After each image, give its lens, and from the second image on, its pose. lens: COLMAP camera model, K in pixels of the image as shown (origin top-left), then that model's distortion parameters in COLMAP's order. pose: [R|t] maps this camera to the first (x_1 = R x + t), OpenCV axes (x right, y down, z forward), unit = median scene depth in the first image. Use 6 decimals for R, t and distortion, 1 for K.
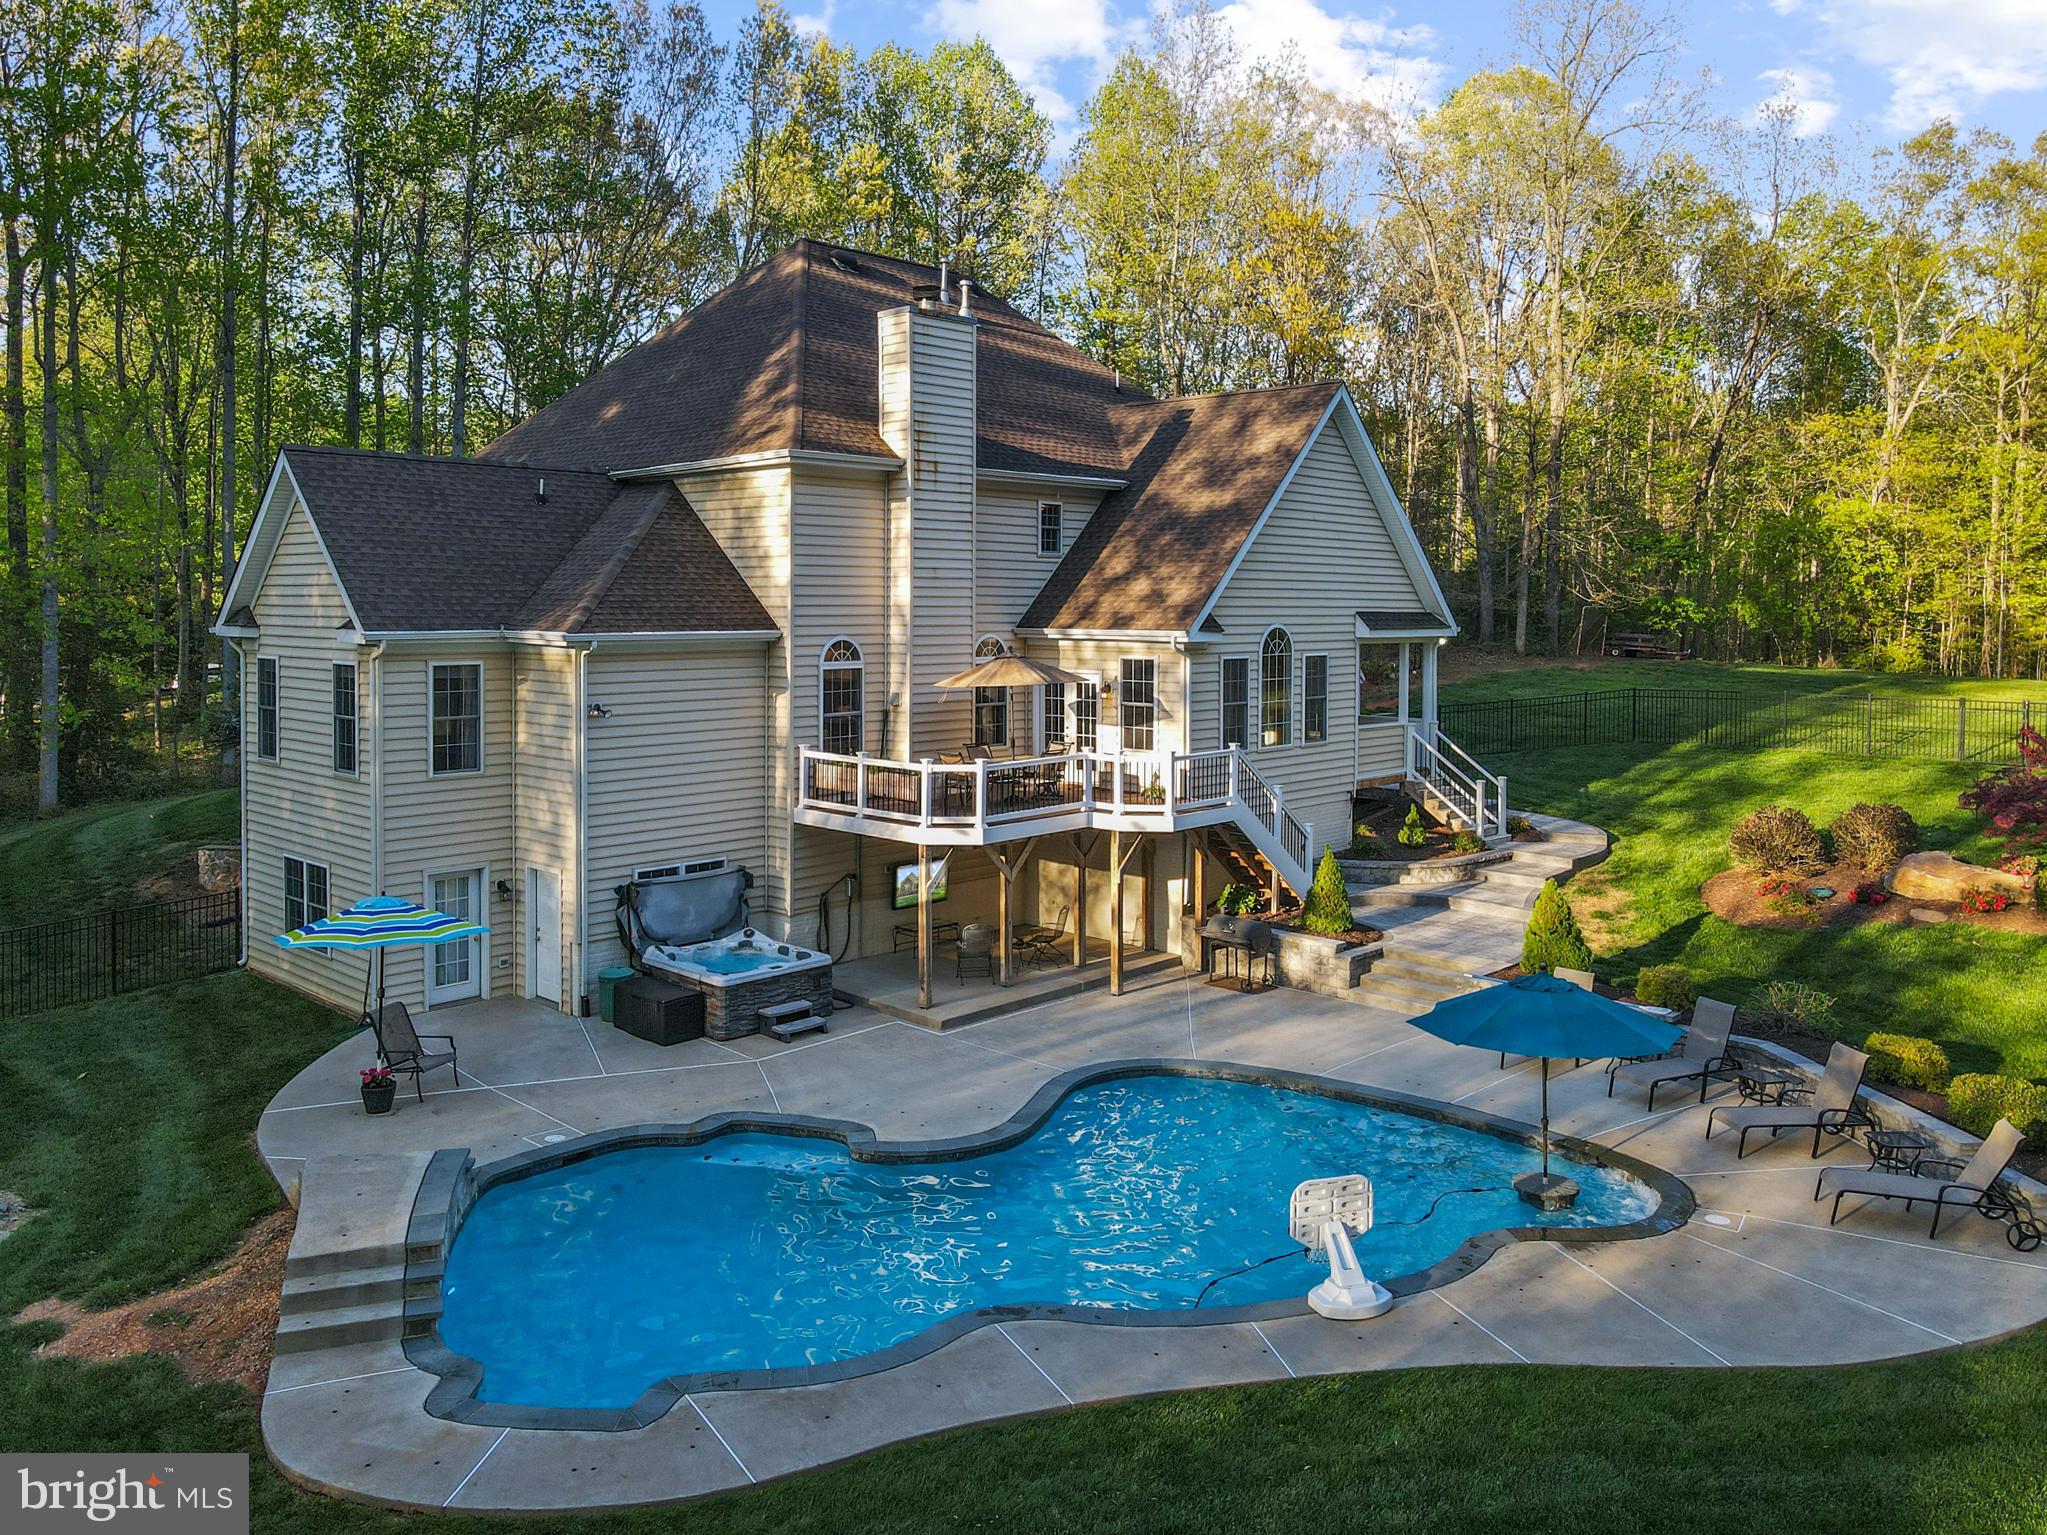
lens RADIAL K [[1529.0, 0, 1027.1], [0, 1529.0, 622.3], [0, 0, 1]] dist [0.038807, -0.000232]
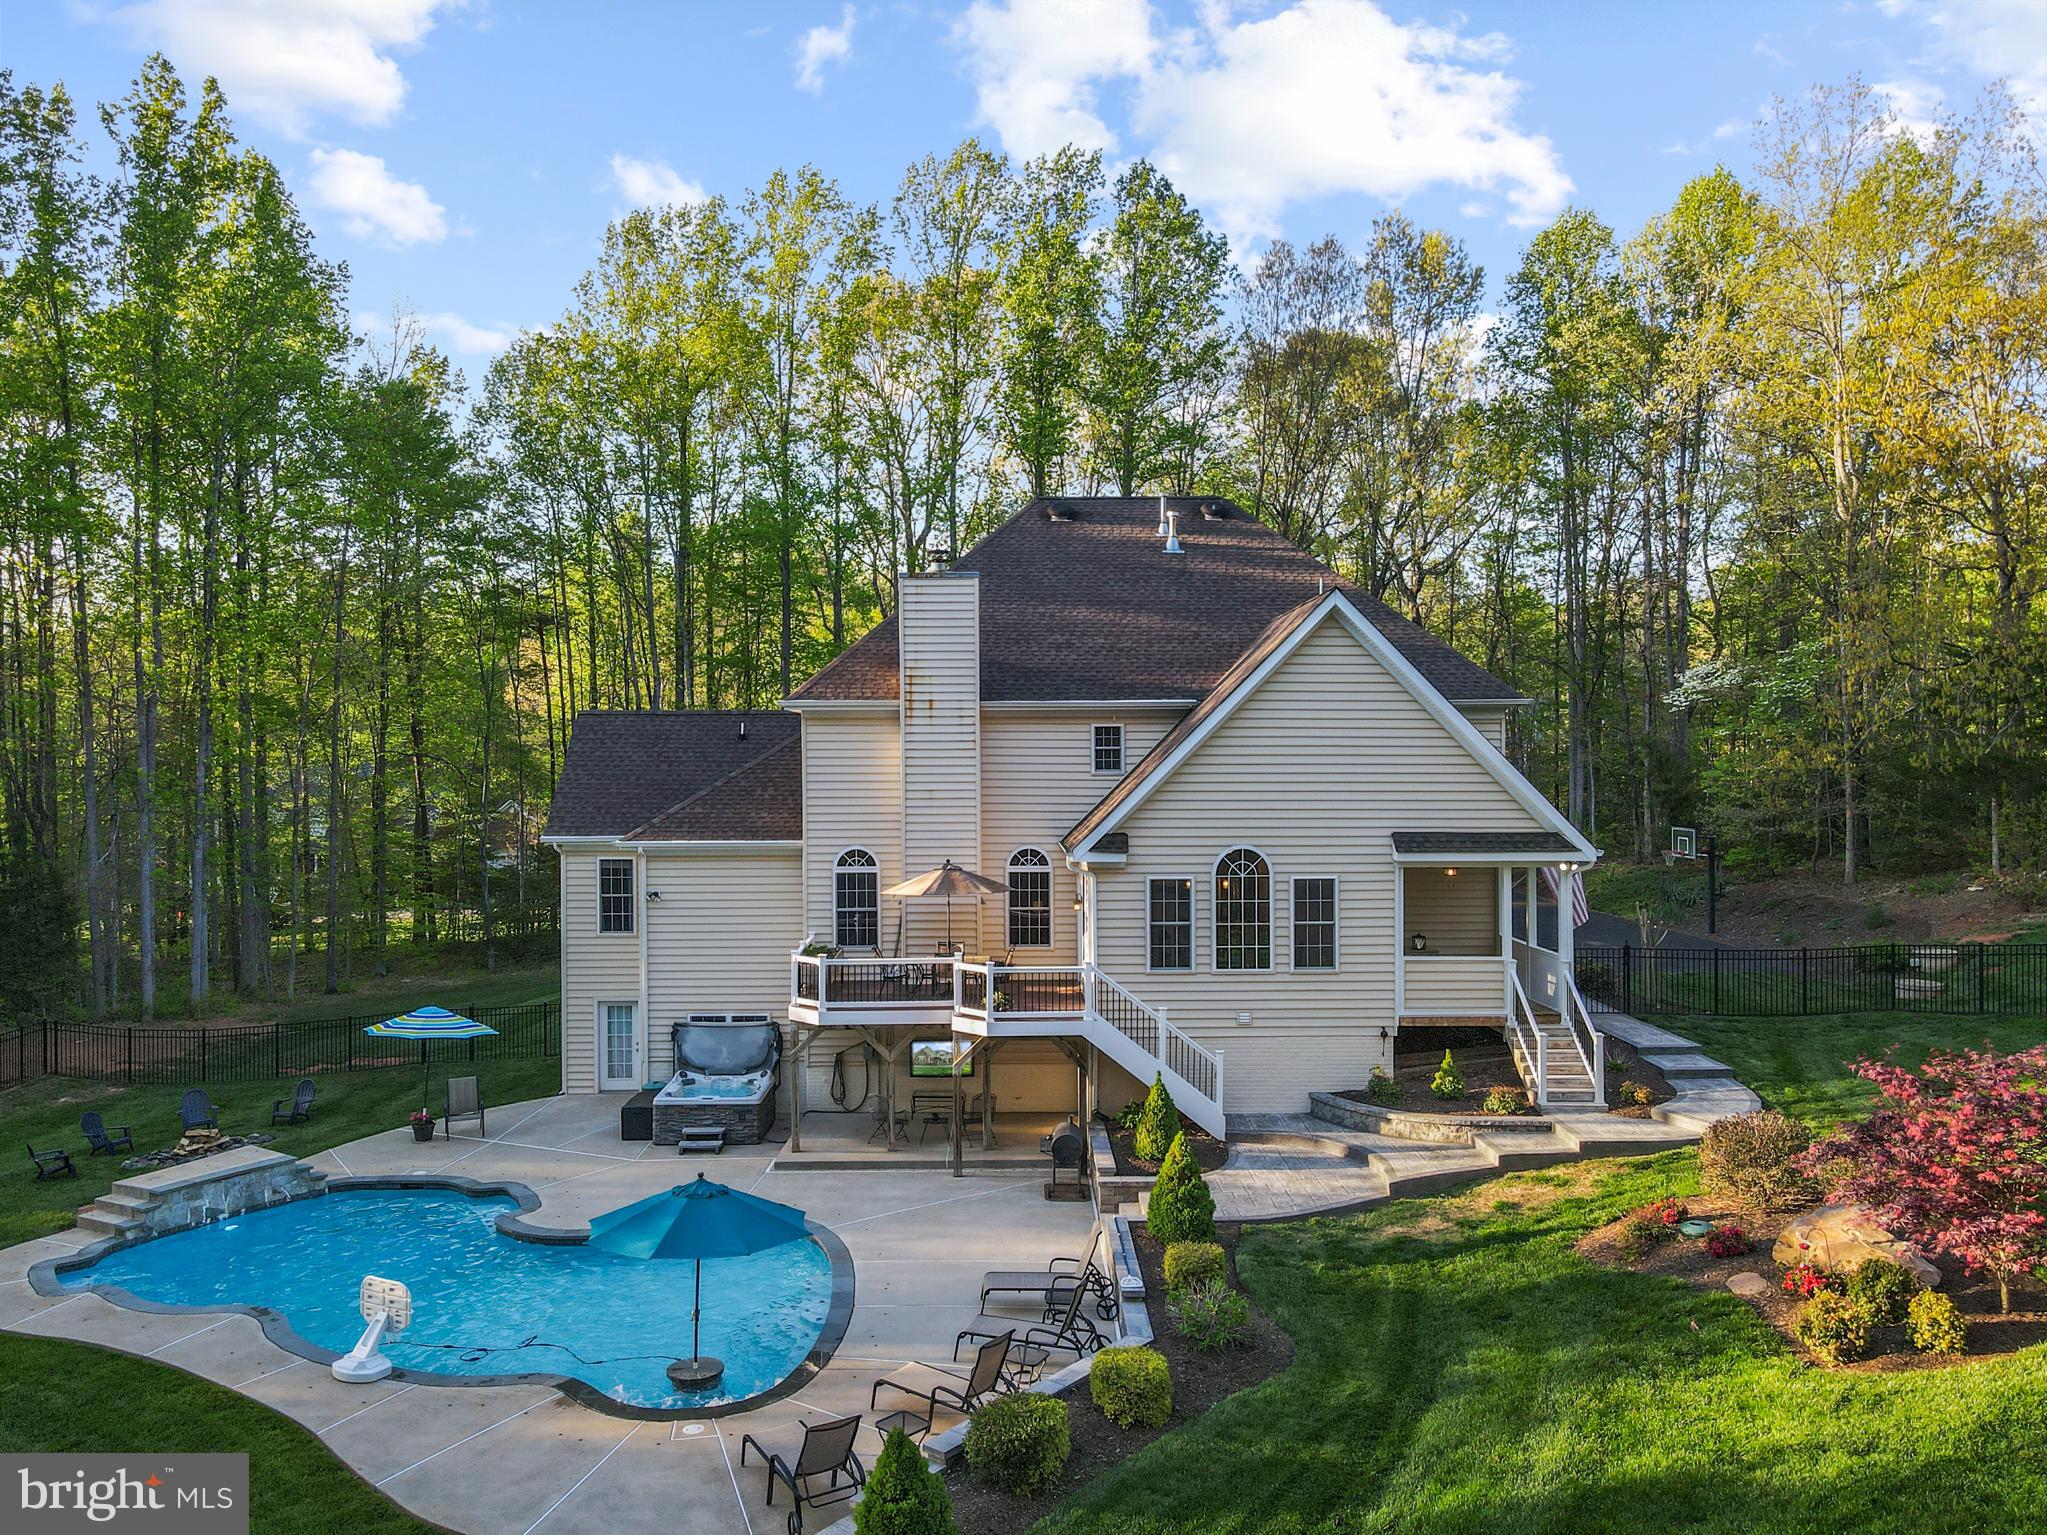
lens RADIAL K [[1461.4, 0, 1023.5], [0, 1461.4, 767.5], [0, 0, 1]] dist [-0.005829, -0.001141]
pose [[0.714394, -0.003351, -0.699736, 0.773652], [-0.004471, 0.999946, -0.009354, -0.042441], [0.699729, 0.009811, 0.714341, 0.244746]]
